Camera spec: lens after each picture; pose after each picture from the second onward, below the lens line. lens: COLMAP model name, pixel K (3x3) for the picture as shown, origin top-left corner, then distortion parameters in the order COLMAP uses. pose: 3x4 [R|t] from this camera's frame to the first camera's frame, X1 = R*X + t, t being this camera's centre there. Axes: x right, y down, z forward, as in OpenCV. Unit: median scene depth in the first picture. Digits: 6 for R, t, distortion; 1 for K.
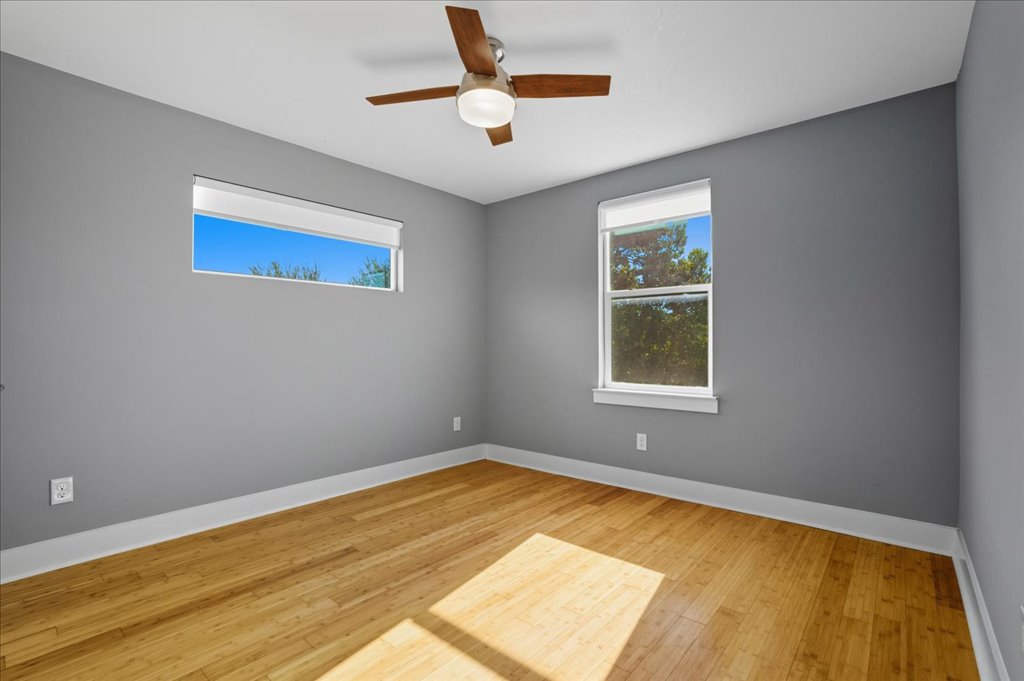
lens RADIAL K [[492.4, 0, 516.3], [0, 492.4, 345.5], [0, 0, 1]] dist [-0.070081, 0.026104]
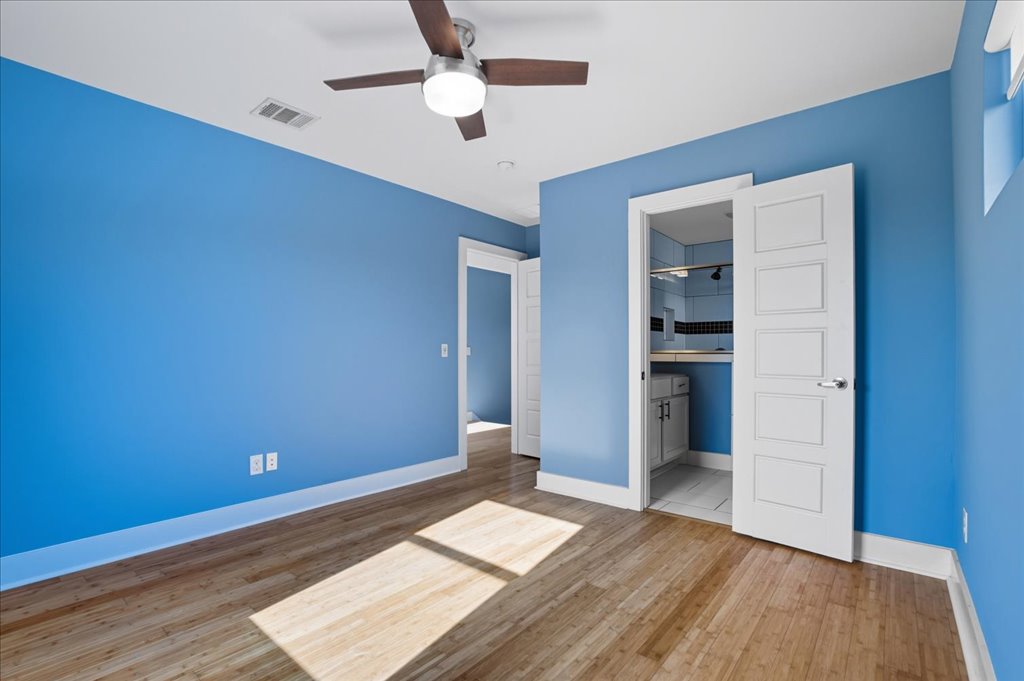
lens RADIAL K [[492.4, 0, 516.3], [0, 492.4, 345.5], [0, 0, 1]] dist [-0.070081, 0.026104]
pose [[-0.999862, 0.000965, -0.016602, -0.164105], [0.001211, 0.999890, -0.014787, 0.000505], [0.016585, -0.014805, -0.999753, 1.933111]]
